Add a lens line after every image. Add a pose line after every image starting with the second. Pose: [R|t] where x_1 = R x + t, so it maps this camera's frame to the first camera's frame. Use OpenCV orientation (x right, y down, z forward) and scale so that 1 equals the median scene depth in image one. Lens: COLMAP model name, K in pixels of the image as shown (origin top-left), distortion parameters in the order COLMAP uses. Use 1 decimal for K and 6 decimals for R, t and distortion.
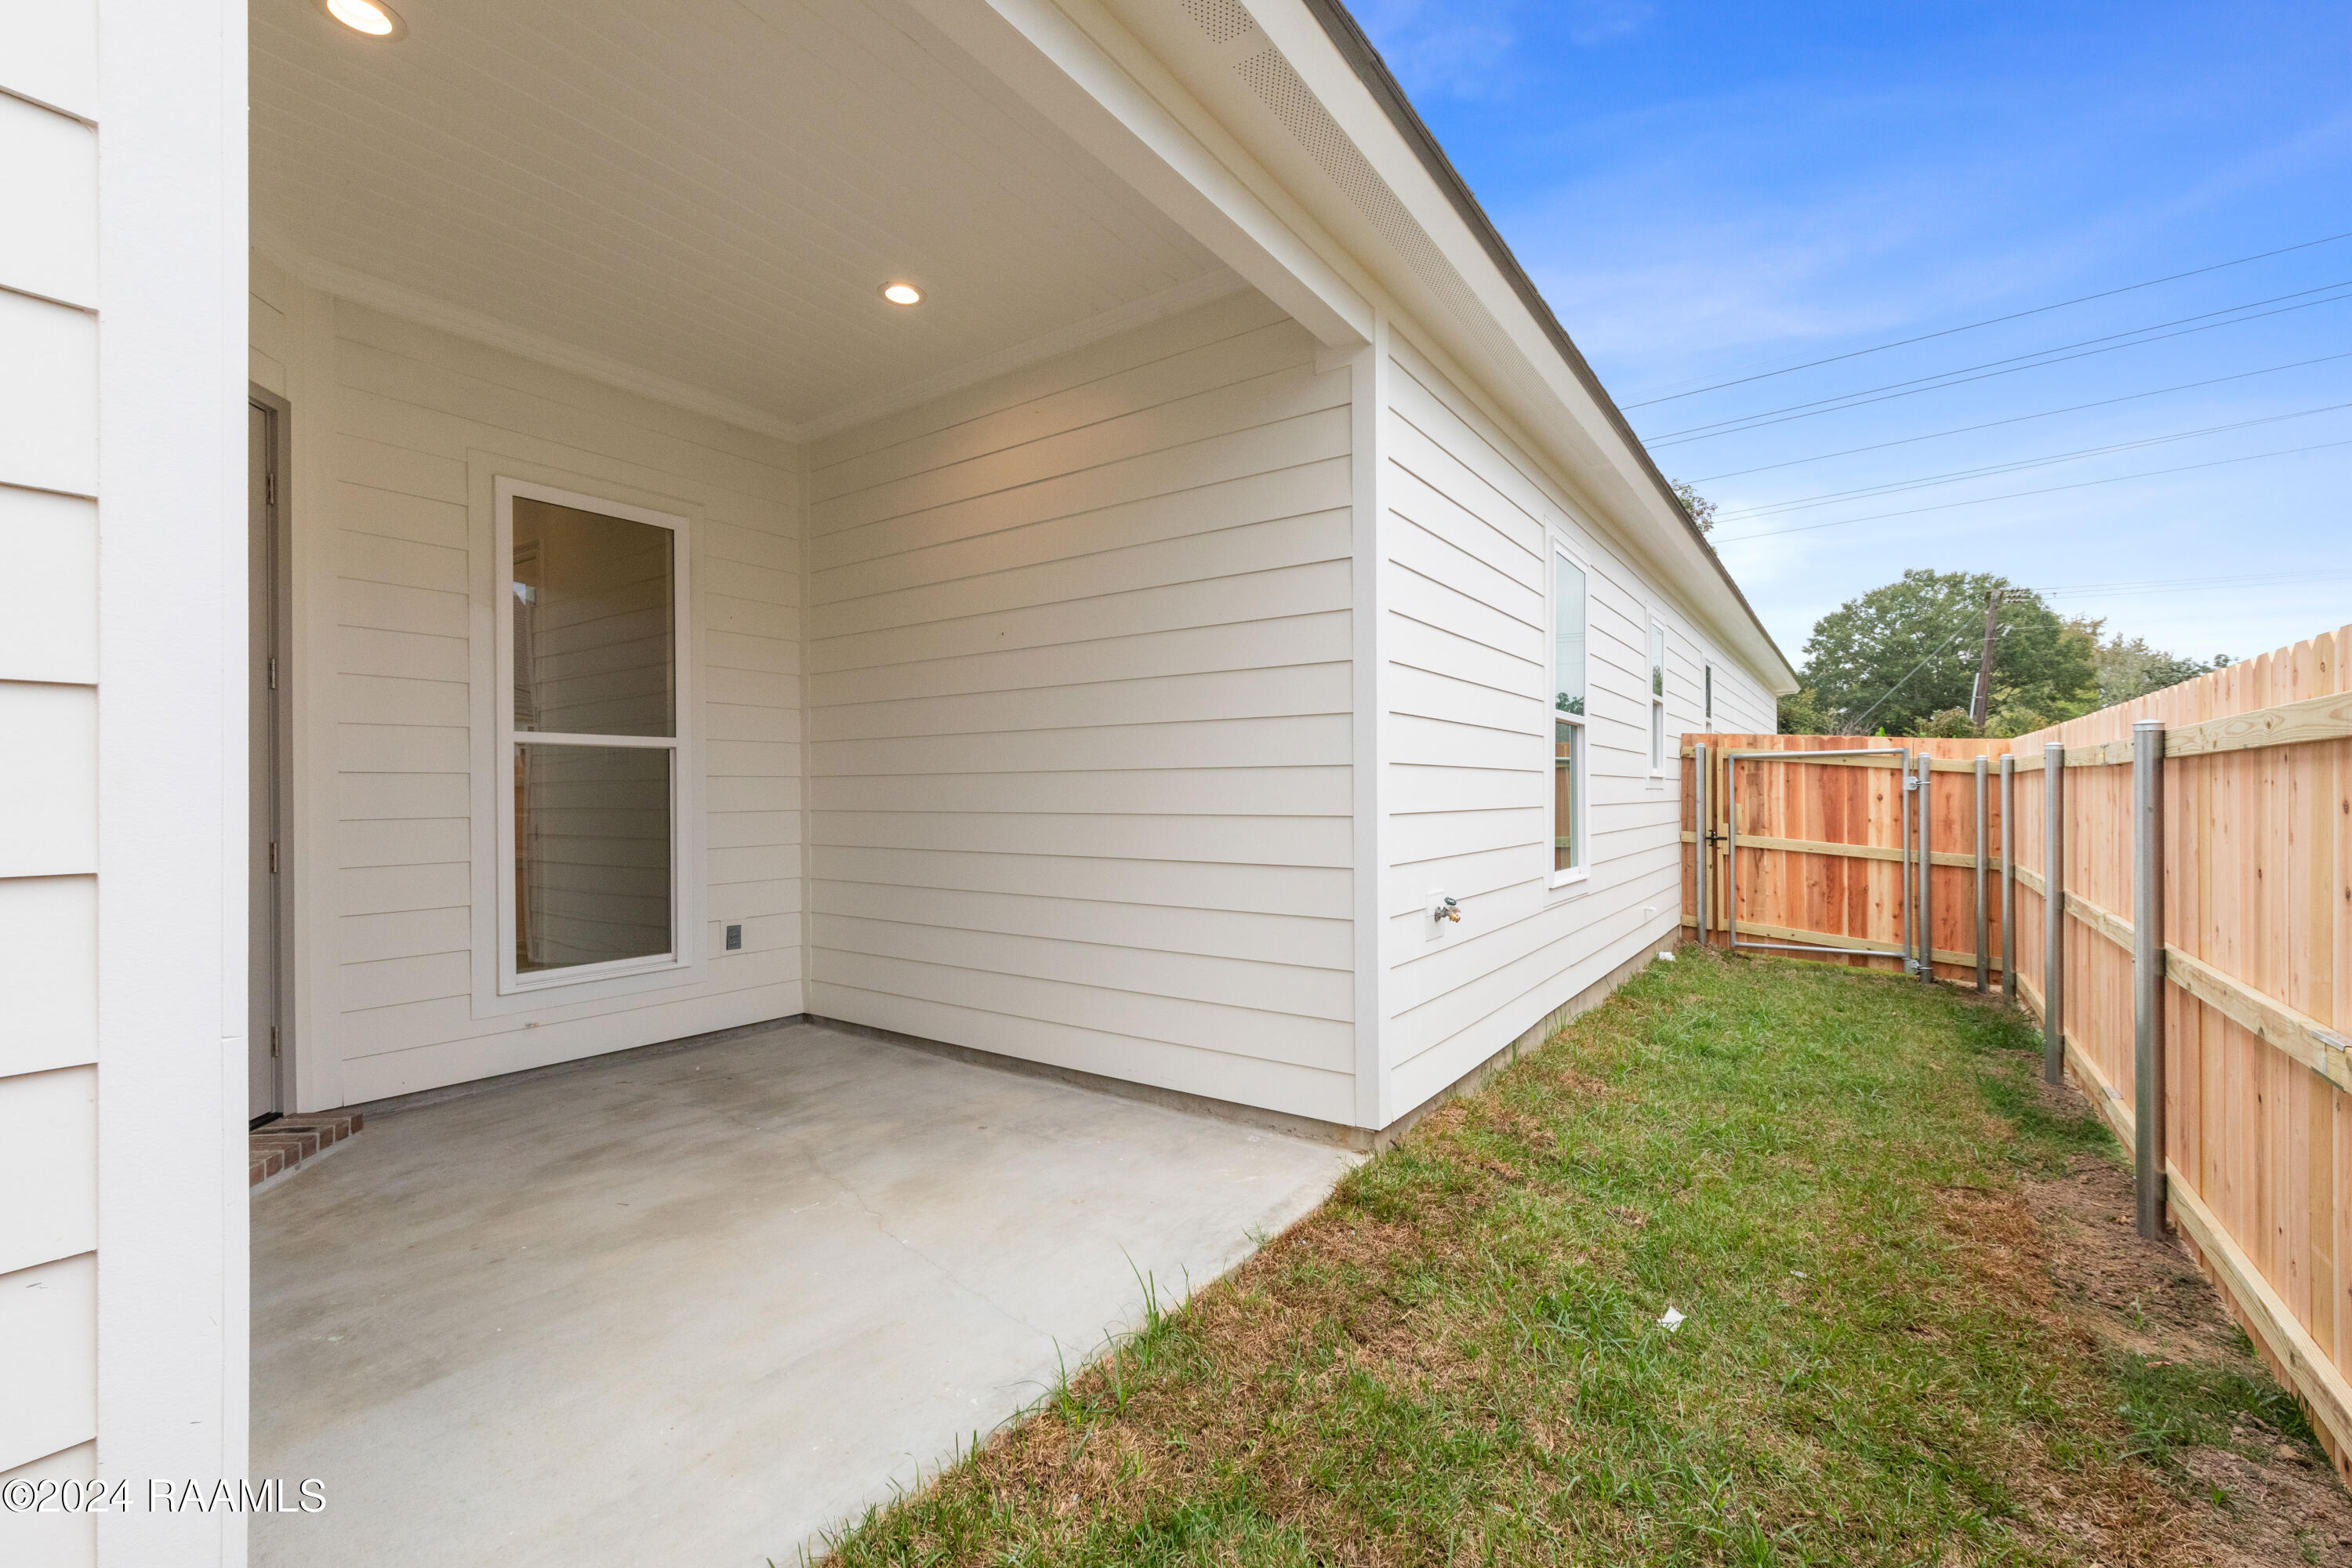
lens RADIAL K [[989.4, 0, 1175.3], [0, 989.4, 791.4], [0, 0, 1]] dist [0.004892, -0.001480]
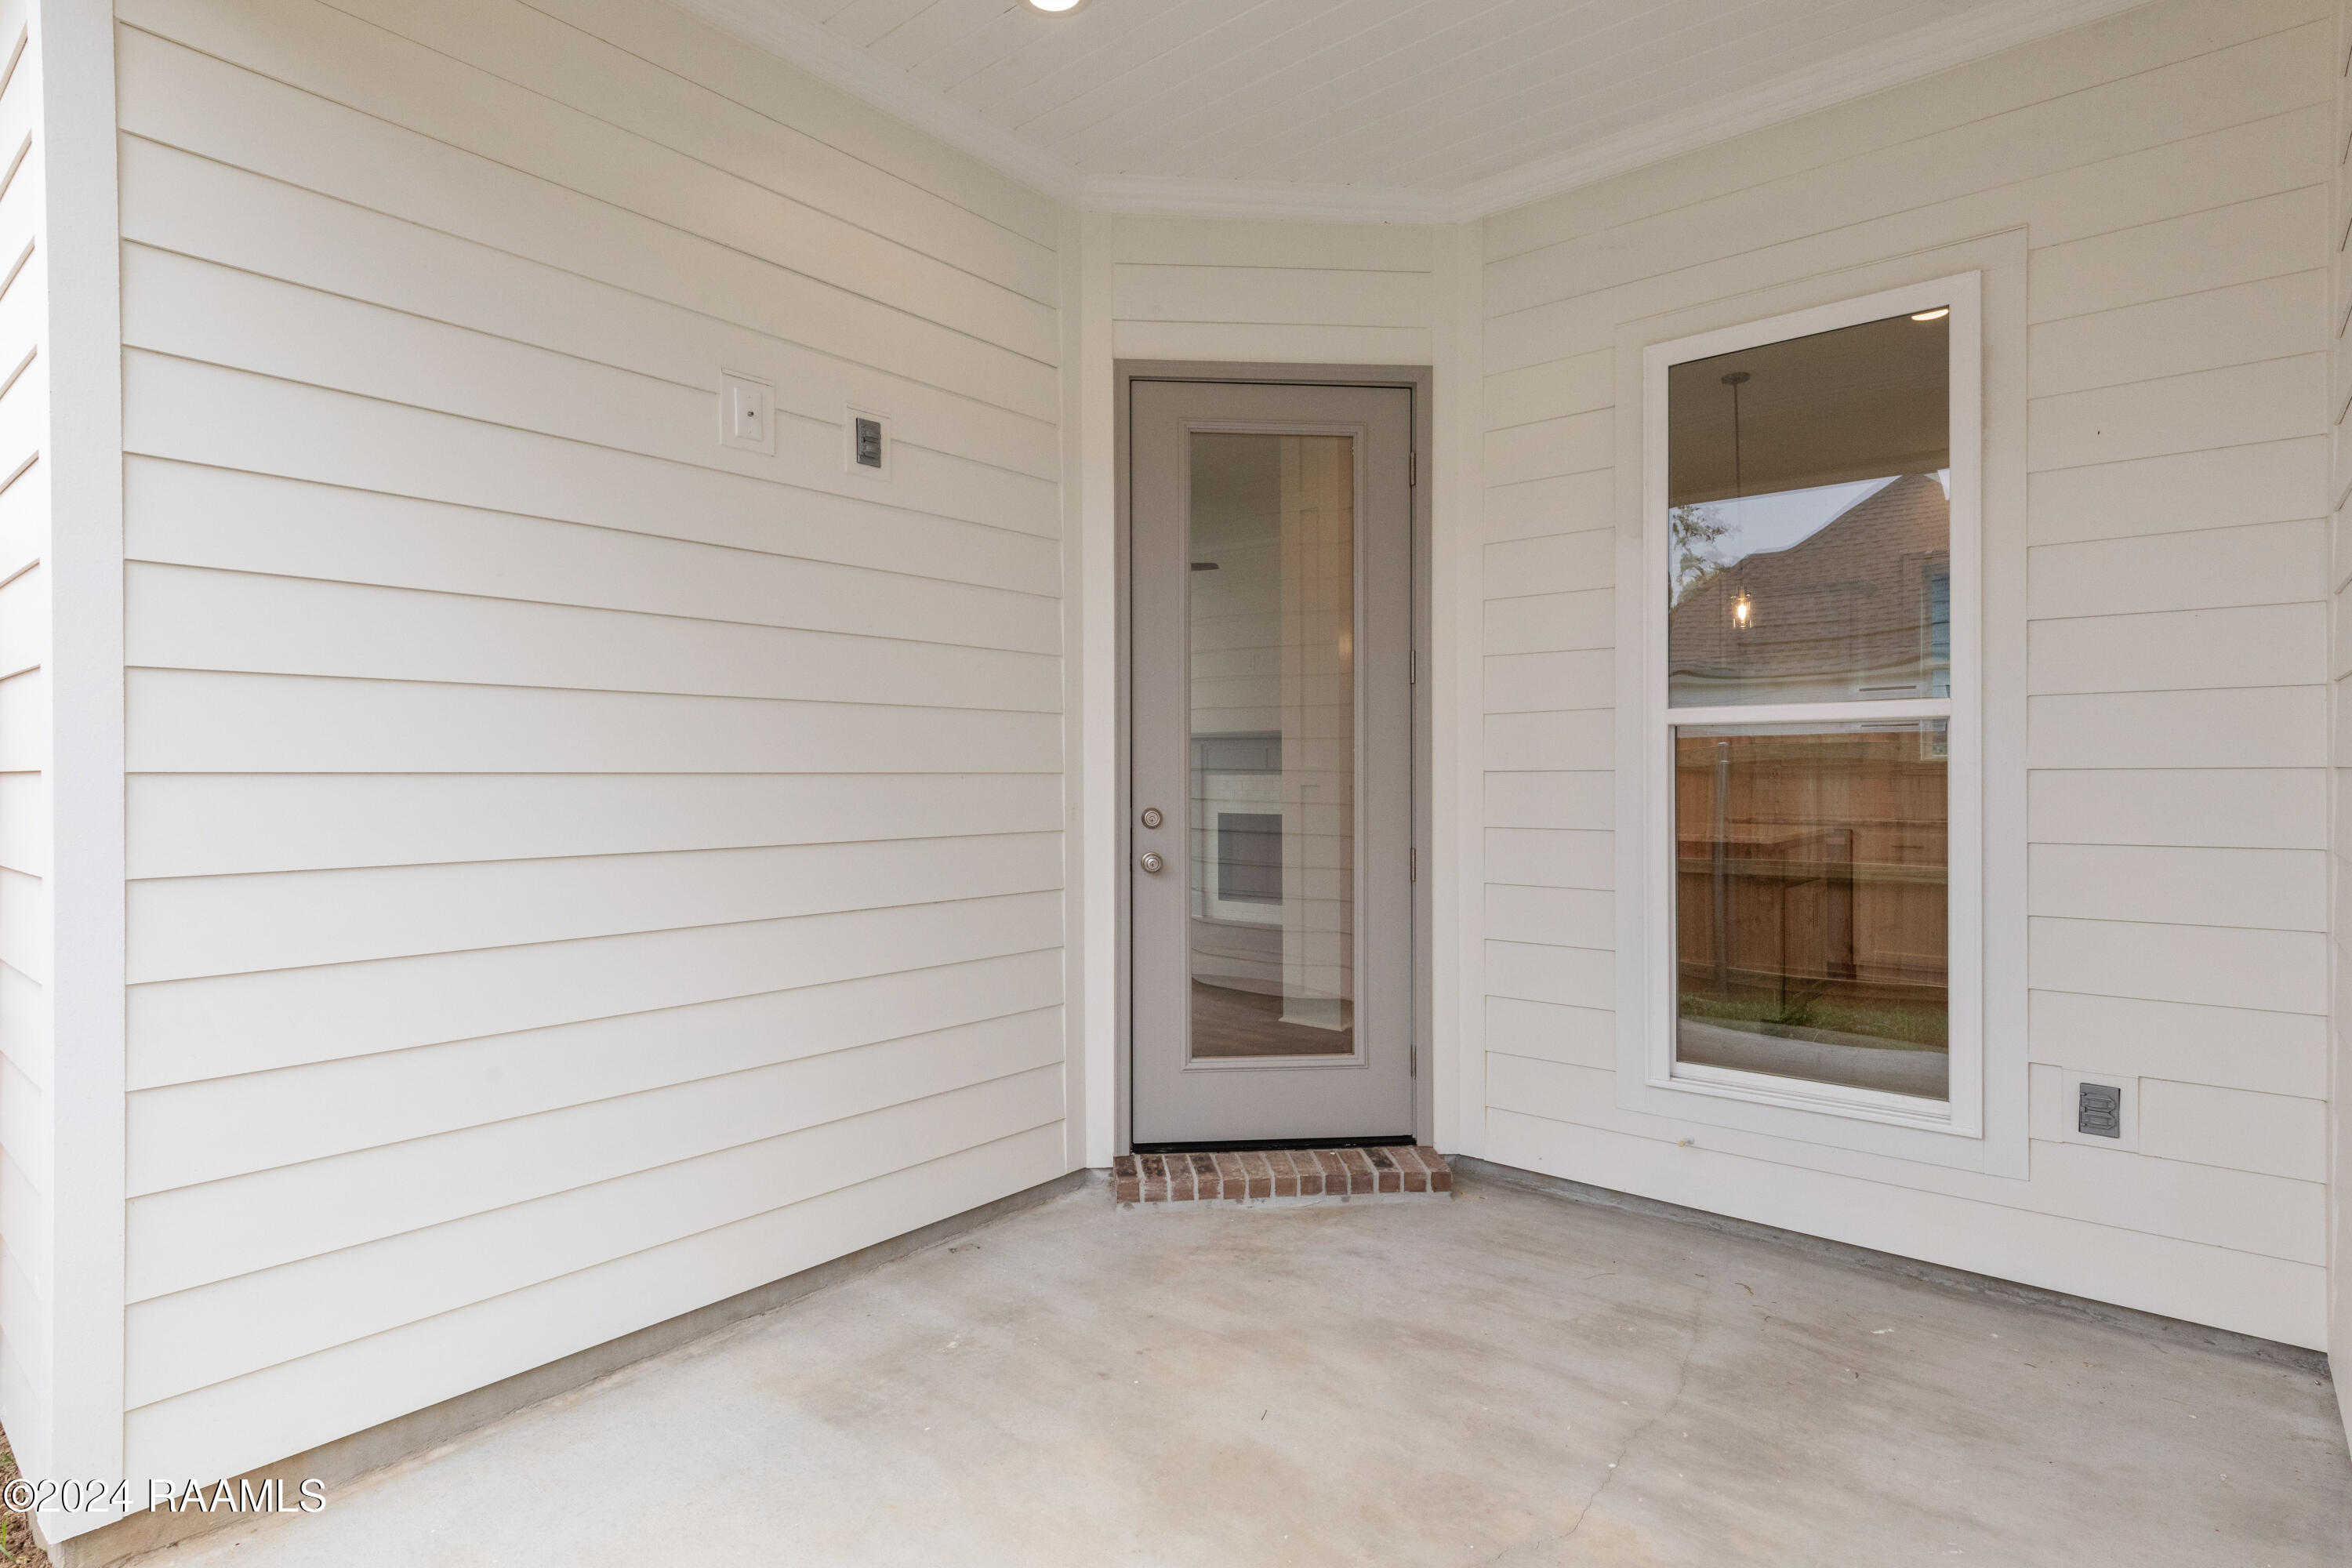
lens RADIAL K [[1200.6, 0, 1174.9], [0, 1200.6, 774.1], [0, 0, 1]] dist [0.004940, 0.000142]
pose [[-0.087709, 0.006594, -0.996124, 0.215778], [0.004581, 0.999970, 0.006216, -0.024305], [0.996136, -0.004018, -0.087737, 0.809402]]
